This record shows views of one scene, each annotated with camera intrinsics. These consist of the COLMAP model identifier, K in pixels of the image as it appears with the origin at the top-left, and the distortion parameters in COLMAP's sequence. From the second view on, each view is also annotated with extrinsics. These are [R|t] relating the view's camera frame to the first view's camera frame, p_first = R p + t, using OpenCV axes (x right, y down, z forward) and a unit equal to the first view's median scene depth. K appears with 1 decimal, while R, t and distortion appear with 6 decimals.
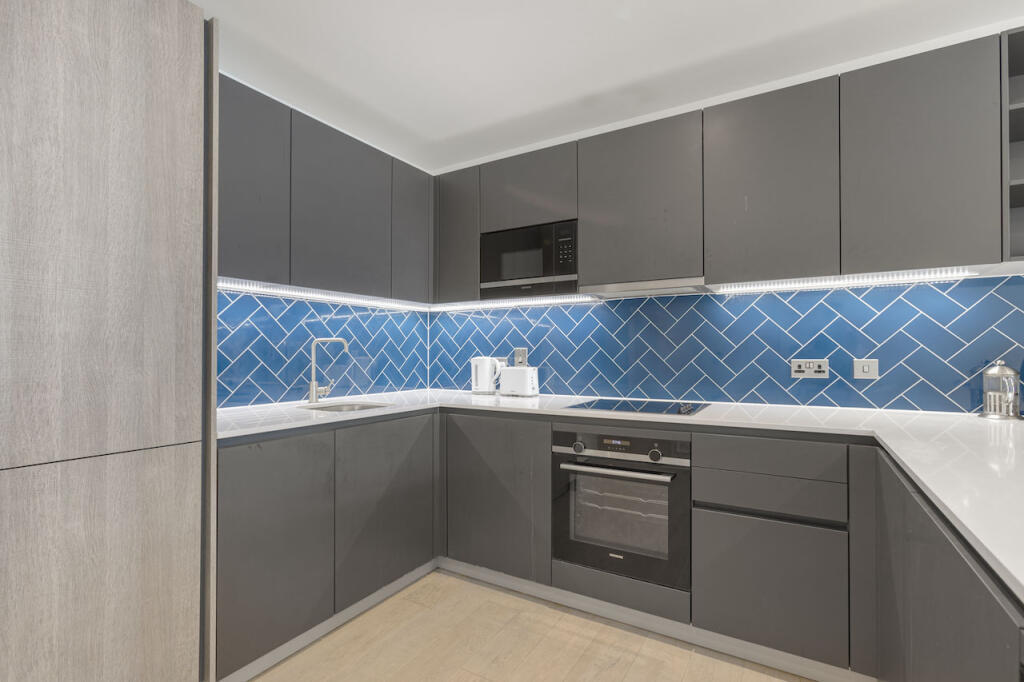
lens RADIAL K [[453.0, 0, 519.5], [0, 453.0, 349.2], [0, 0, 1]] dist [-0.000912, 0.000045]
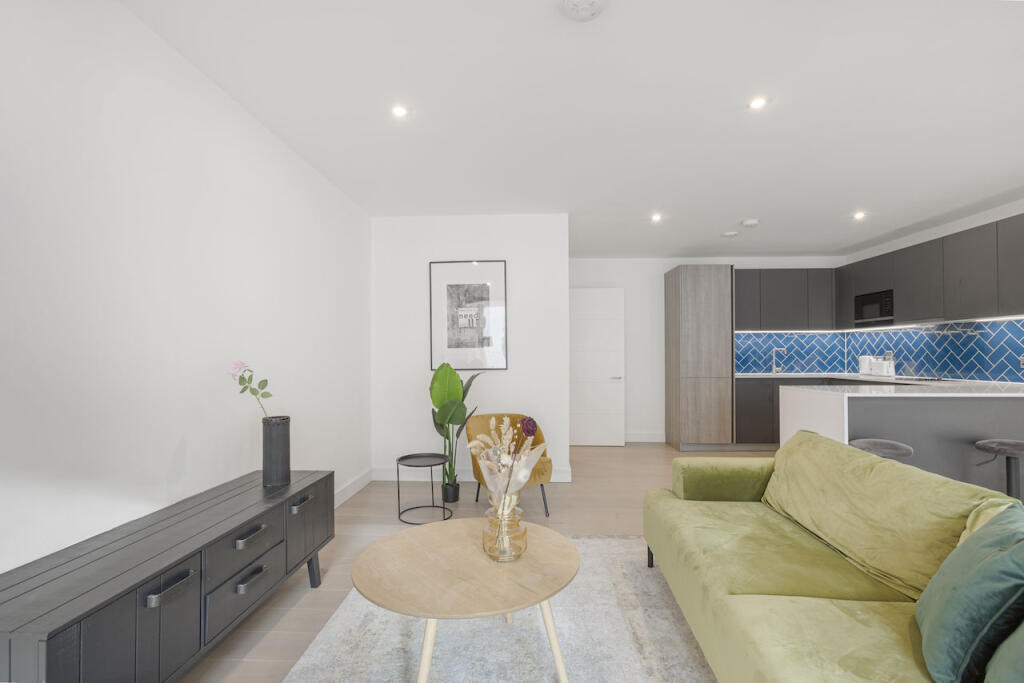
lens RADIAL K [[453.0, 0, 518.2], [0, 453.0, 347.2], [0, 0, 1]] dist [-0.000912, 0.000045]
pose [[0.453115, -0.017169, -0.891287, 1.061727], [0.014184, 0.999827, -0.012049, -0.019694], [0.891339, -0.007182, 0.453280, -1.309577]]
